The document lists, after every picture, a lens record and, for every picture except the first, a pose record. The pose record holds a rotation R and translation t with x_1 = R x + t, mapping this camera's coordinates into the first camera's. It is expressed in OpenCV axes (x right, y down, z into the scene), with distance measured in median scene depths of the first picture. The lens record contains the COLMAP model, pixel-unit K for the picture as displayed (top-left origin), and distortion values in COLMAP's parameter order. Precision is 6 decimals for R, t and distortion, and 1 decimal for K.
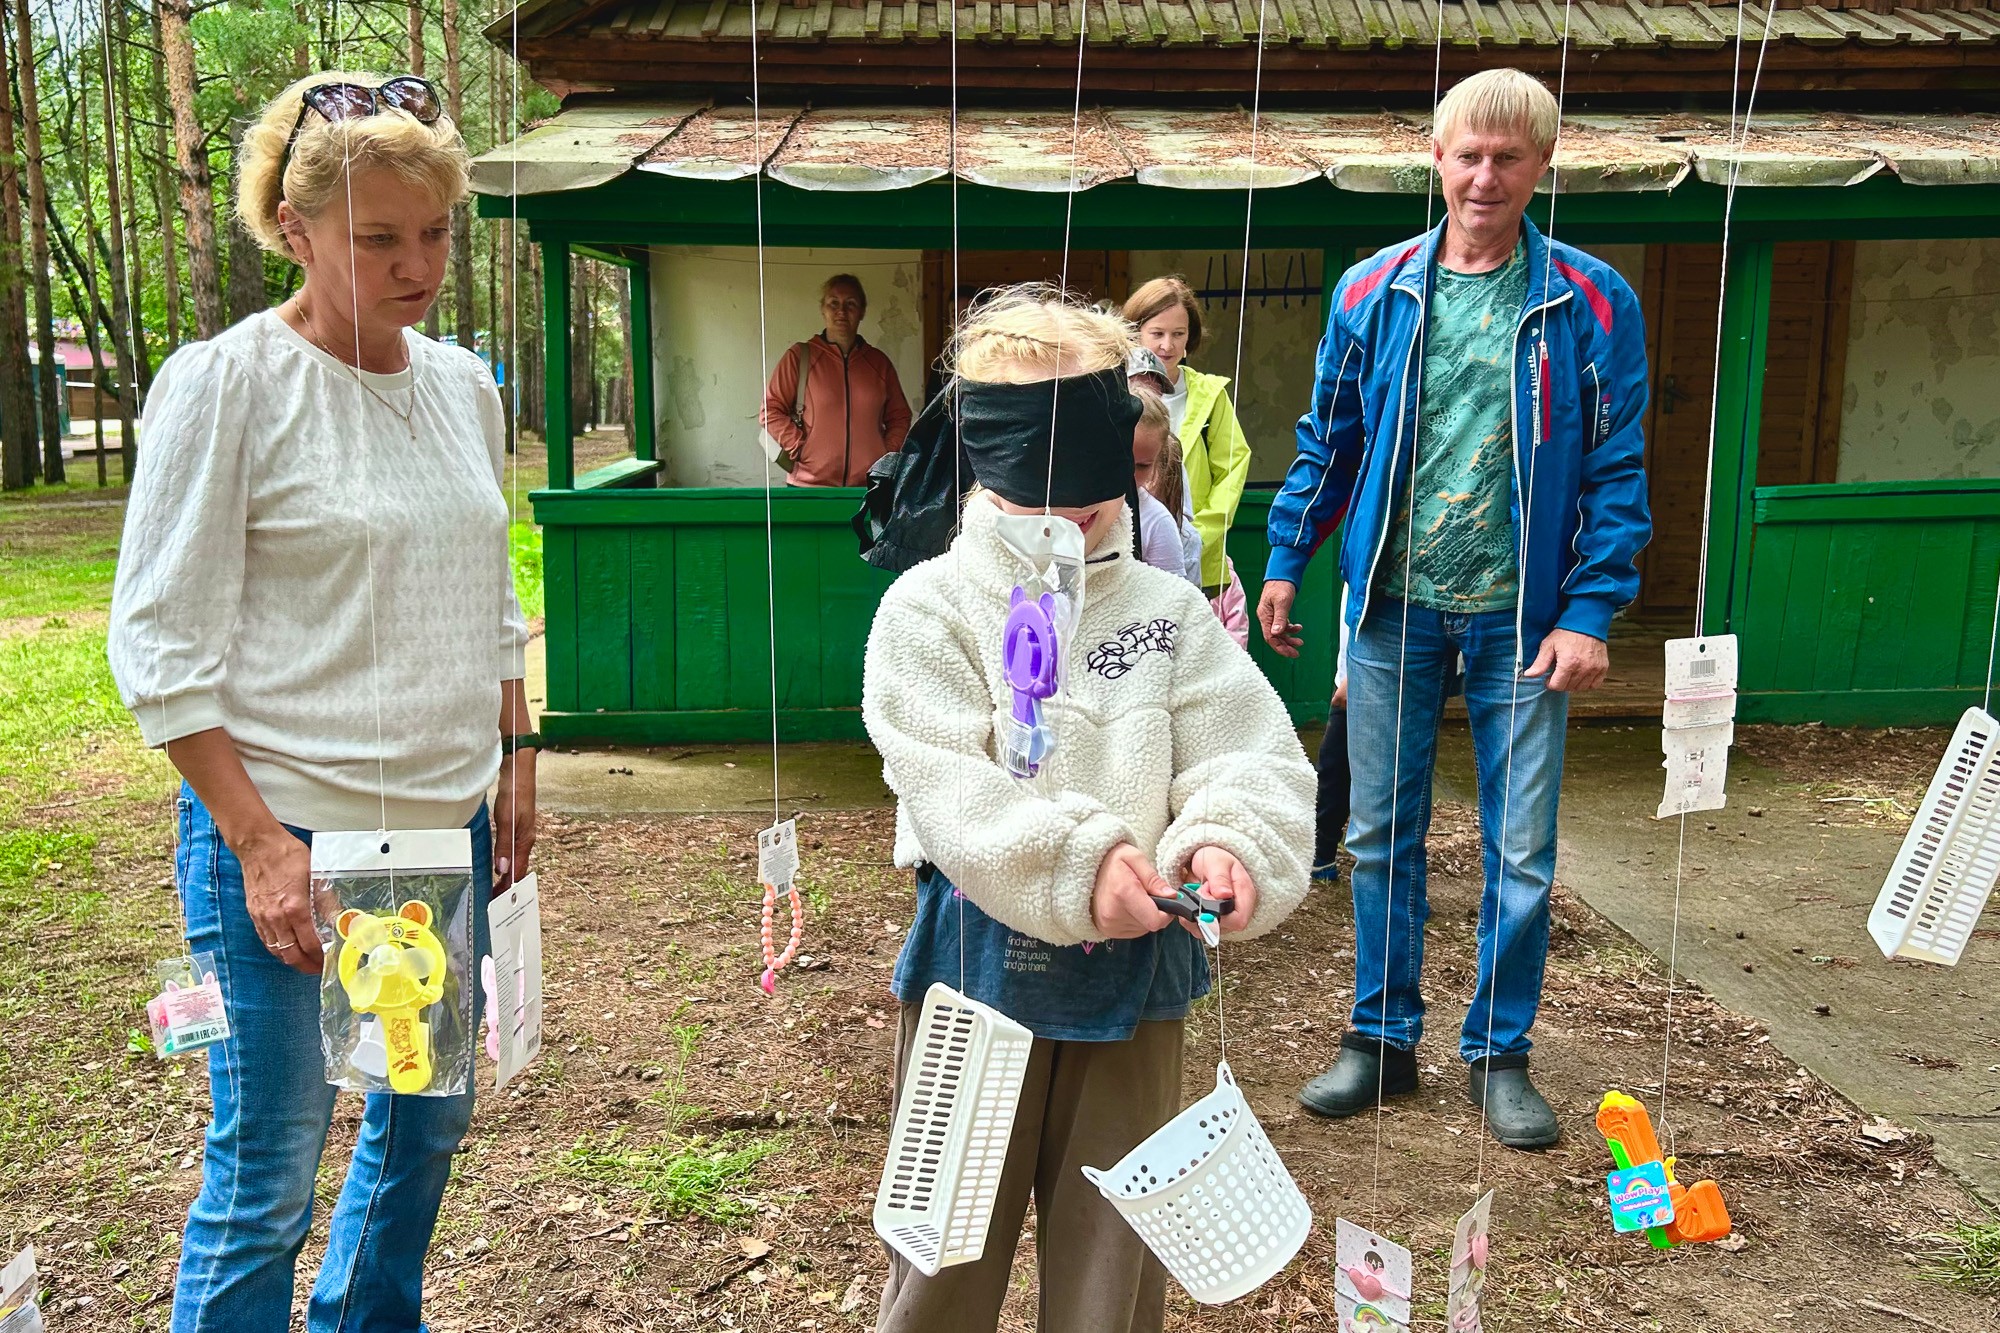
lens RADIAL K [[1542.9, 0, 1000.0], [0, 1542.9, 666.5], [0, 0, 1]] dist [0.084845, -0.072054]
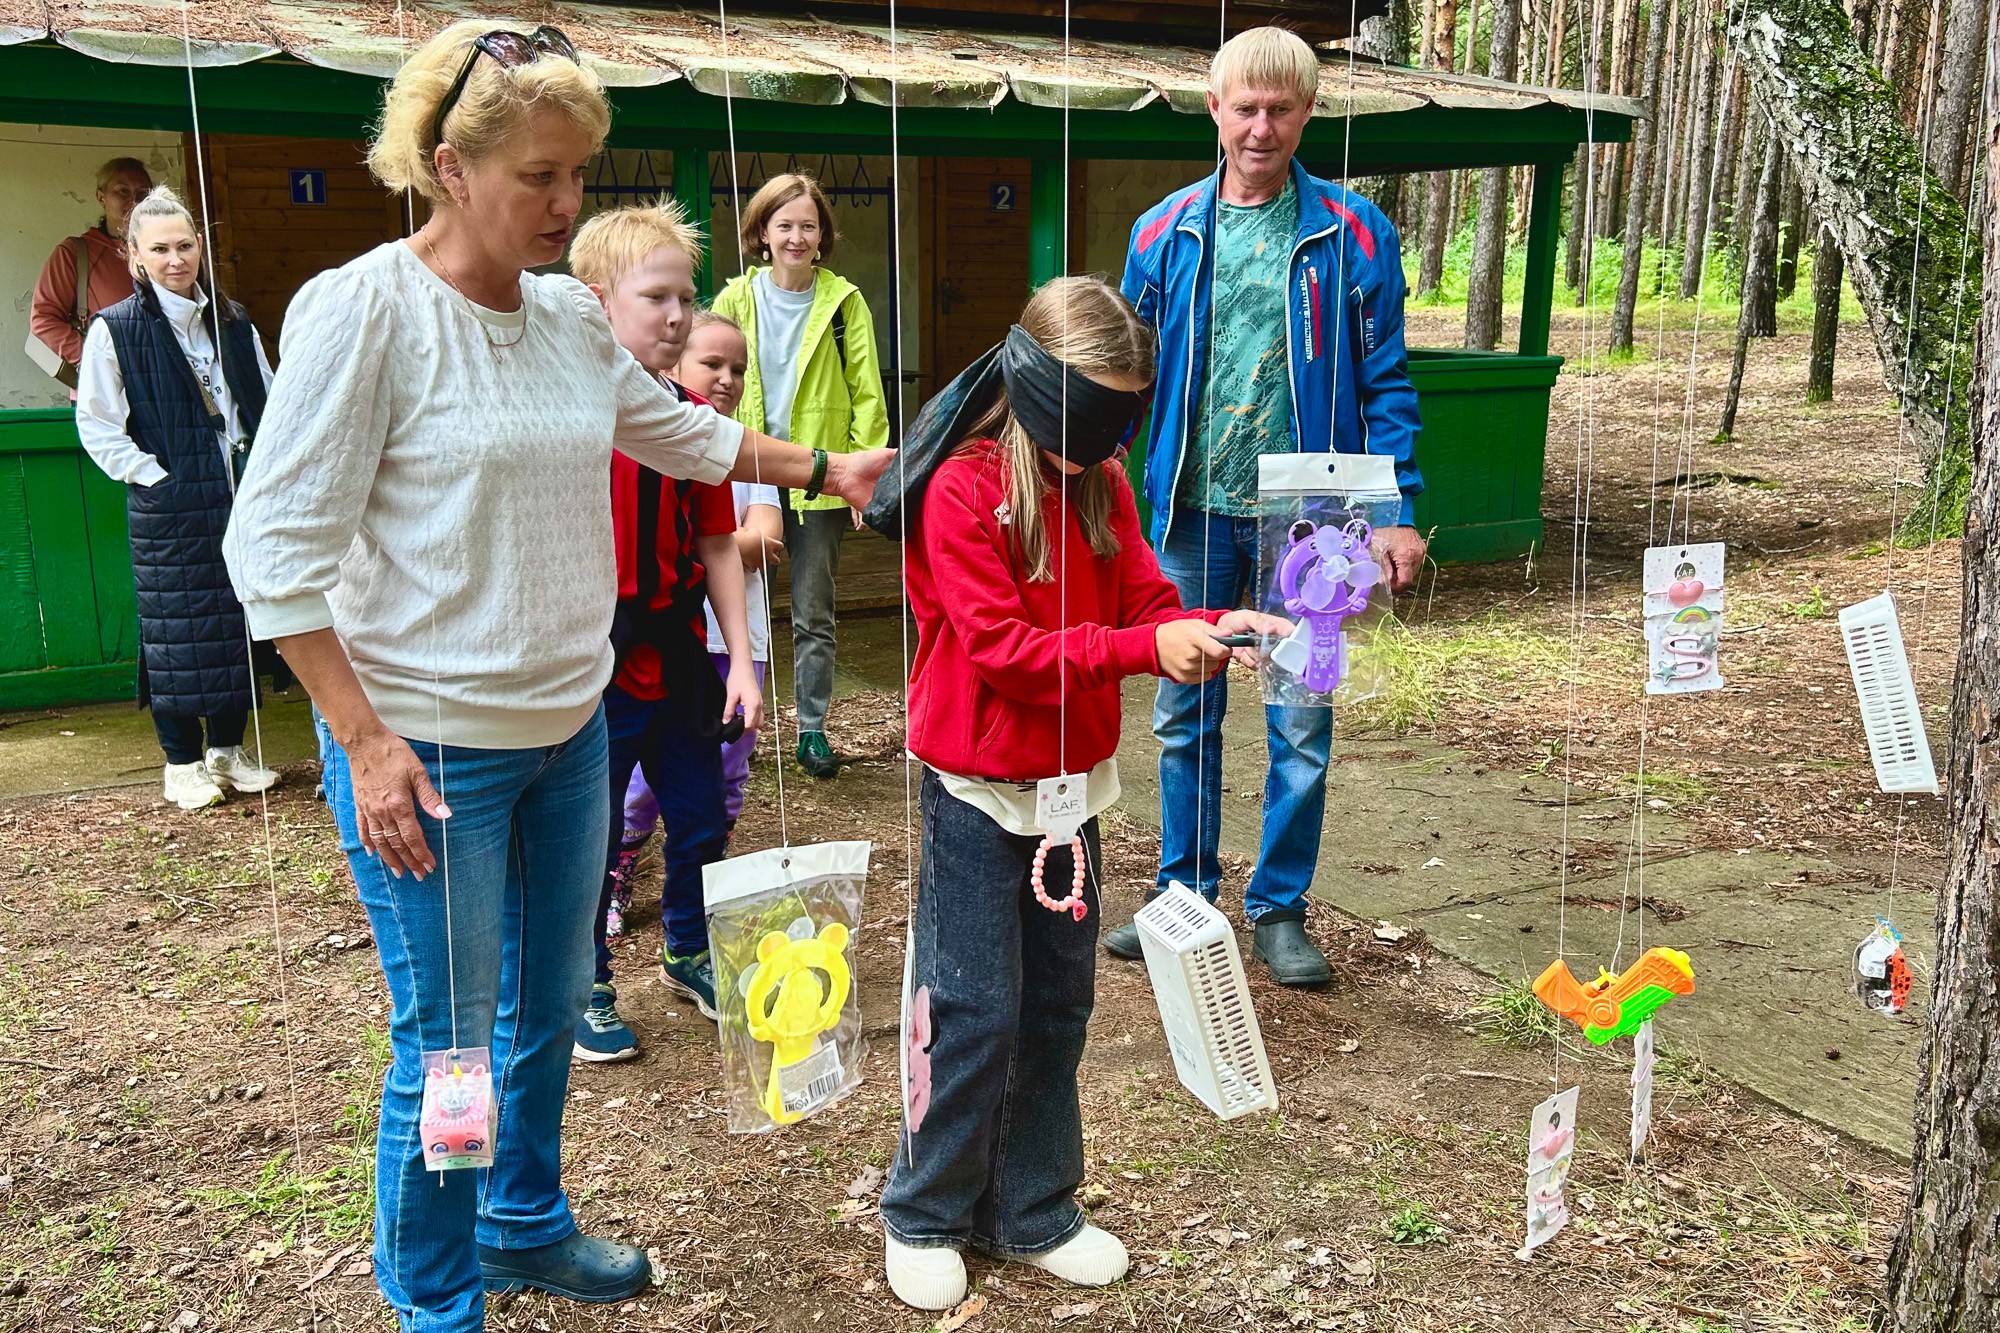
lens RADIAL K [[1565.8, 0, 998.6], [0, 1565.8, 577.4], [0, 0, 1]] dist [0.030106, 0.010644]
pose [[0.925939, -0.071902, 0.370766, -0.282680], [0.070658, 0.997356, 0.016955, -0.020746], [-0.371005, 0.010498, 0.928571, 0.039279]]
